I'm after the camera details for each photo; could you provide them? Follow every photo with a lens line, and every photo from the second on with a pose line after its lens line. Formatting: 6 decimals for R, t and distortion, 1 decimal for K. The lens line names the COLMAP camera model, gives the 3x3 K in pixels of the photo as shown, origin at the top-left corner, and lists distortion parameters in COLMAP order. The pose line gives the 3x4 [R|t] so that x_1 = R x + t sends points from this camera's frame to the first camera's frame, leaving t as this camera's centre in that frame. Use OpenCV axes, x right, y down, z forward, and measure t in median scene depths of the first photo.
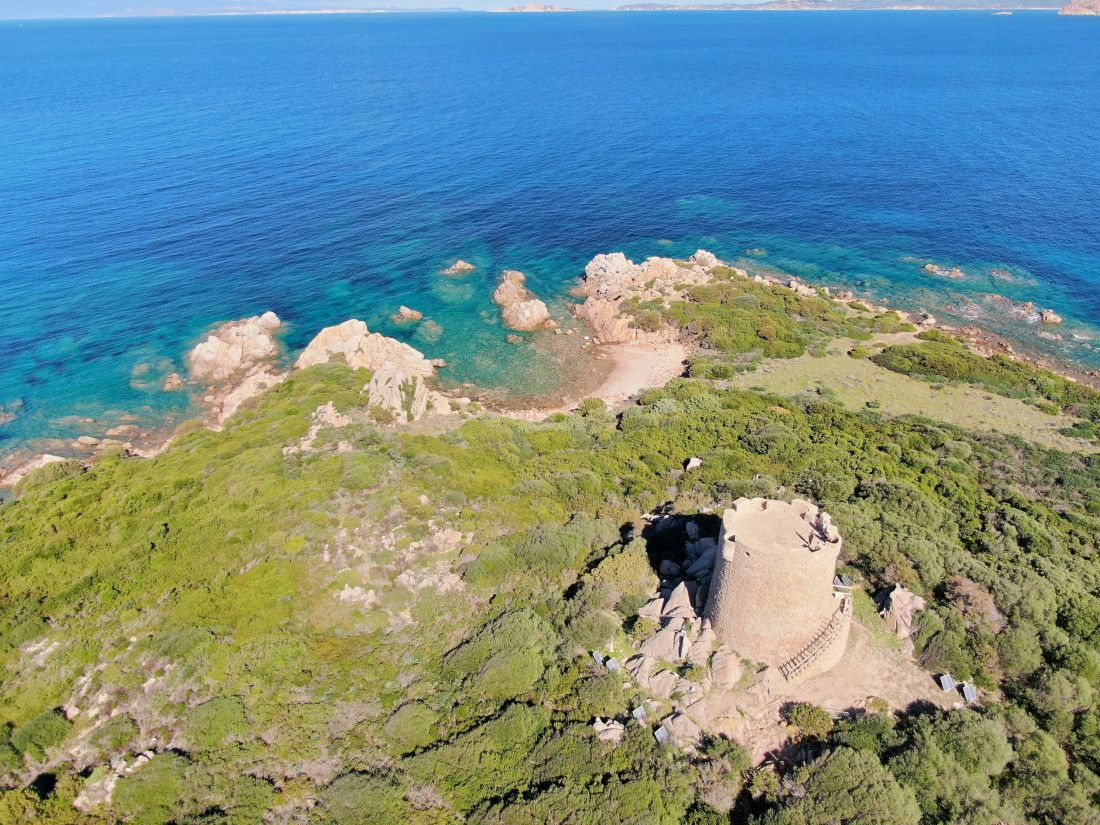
lens RADIAL K [[785.0, 0, 551.2], [0, 785.0, 416.8], [0, 0, 1]] dist [-0.007850, -0.007432]
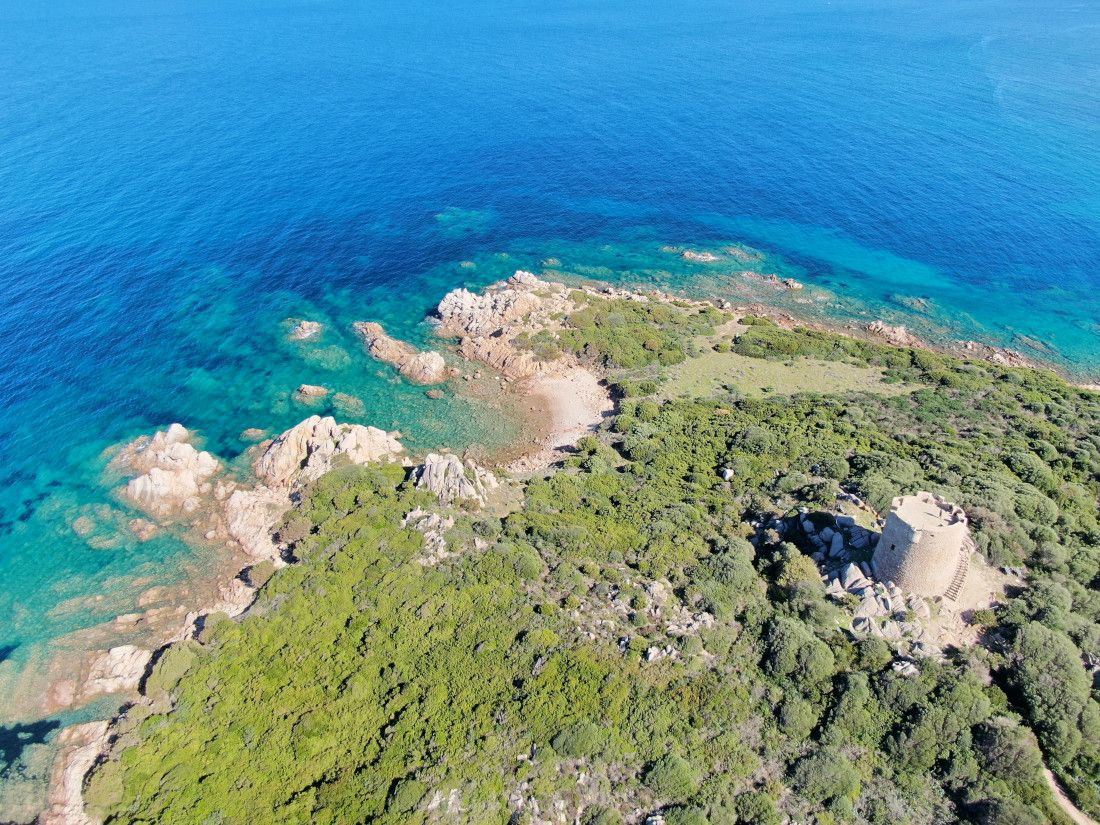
lens RADIAL K [[785.0, 0, 551.2], [0, 785.0, 416.8], [0, 0, 1]] dist [-0.007850, -0.007432]
pose [[0.875678, -0.243330, 0.417108, -0.415245], [0.223346, 0.969908, 0.096926, -0.155852], [-0.428142, 0.008283, 0.903674, -0.051614]]
